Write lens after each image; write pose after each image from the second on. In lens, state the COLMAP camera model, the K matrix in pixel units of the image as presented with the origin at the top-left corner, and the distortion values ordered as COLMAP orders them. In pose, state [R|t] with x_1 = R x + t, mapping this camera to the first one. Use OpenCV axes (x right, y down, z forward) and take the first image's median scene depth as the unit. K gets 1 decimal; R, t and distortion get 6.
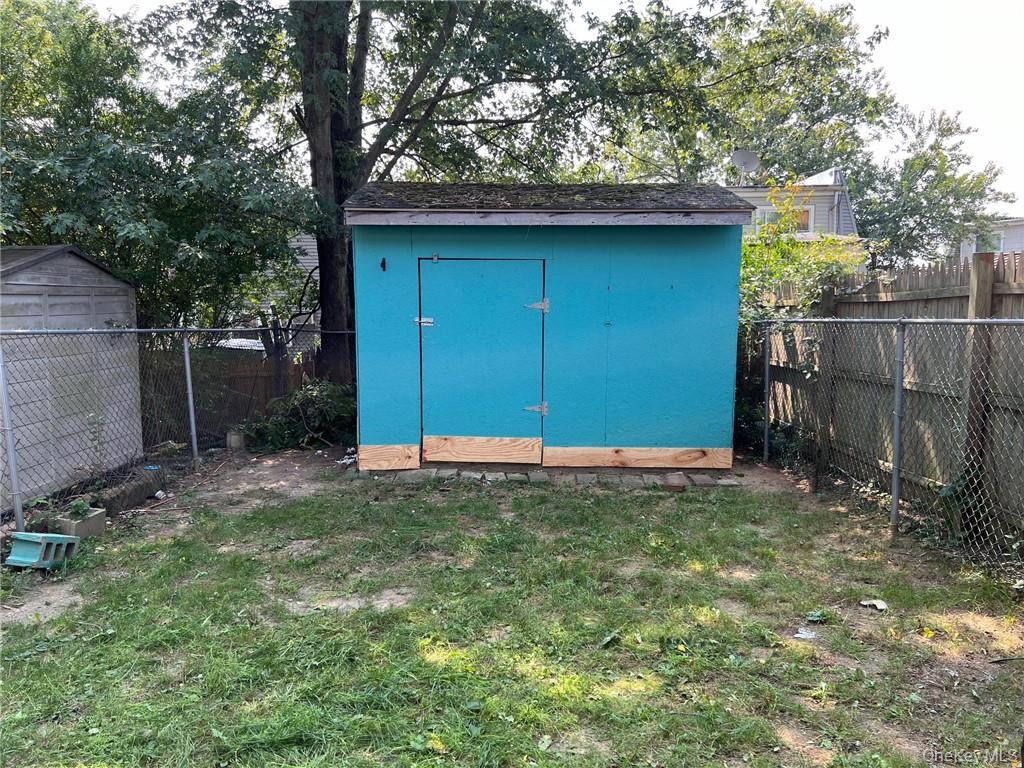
lens RADIAL K [[765.5, 0, 512.0], [0, 765.5, 384.0], [0, 0, 1]] dist [0.024306, -0.009351]
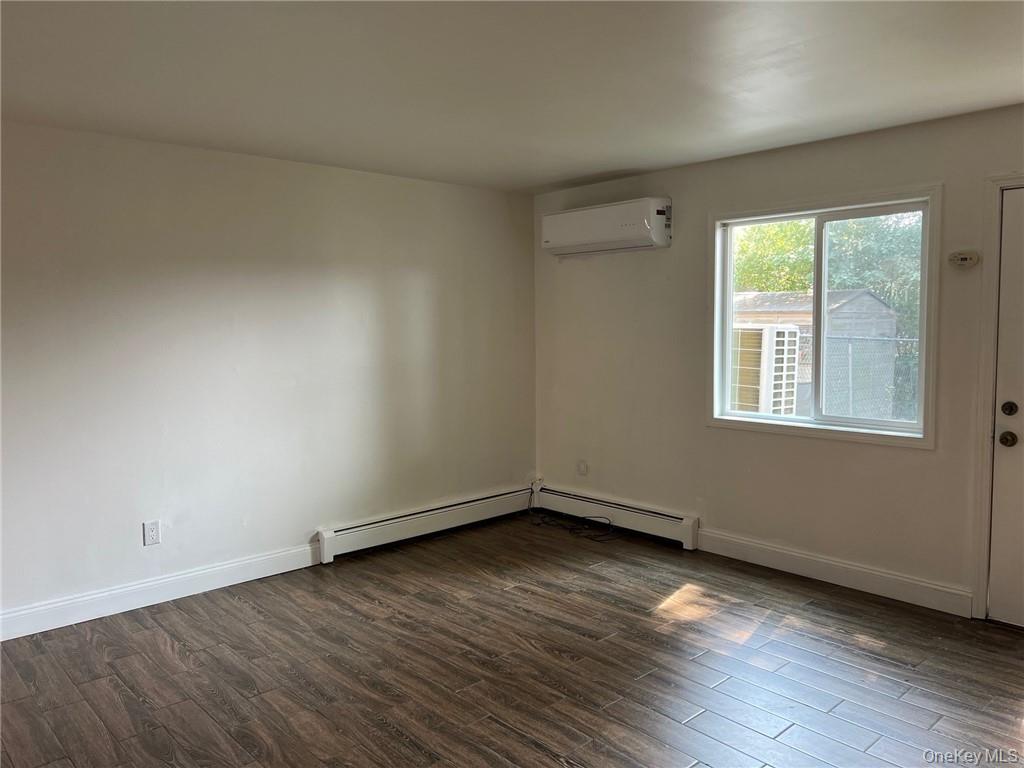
lens RADIAL K [[765.5, 0, 512.0], [0, 765.5, 384.0], [0, 0, 1]] dist [0.024306, -0.009351]
pose [[0.691088, 0.062682, -0.720048, 0.107624], [-0.078527, 0.996847, 0.011409, 0.067641], [0.718492, 0.048659, 0.693831, -0.690281]]
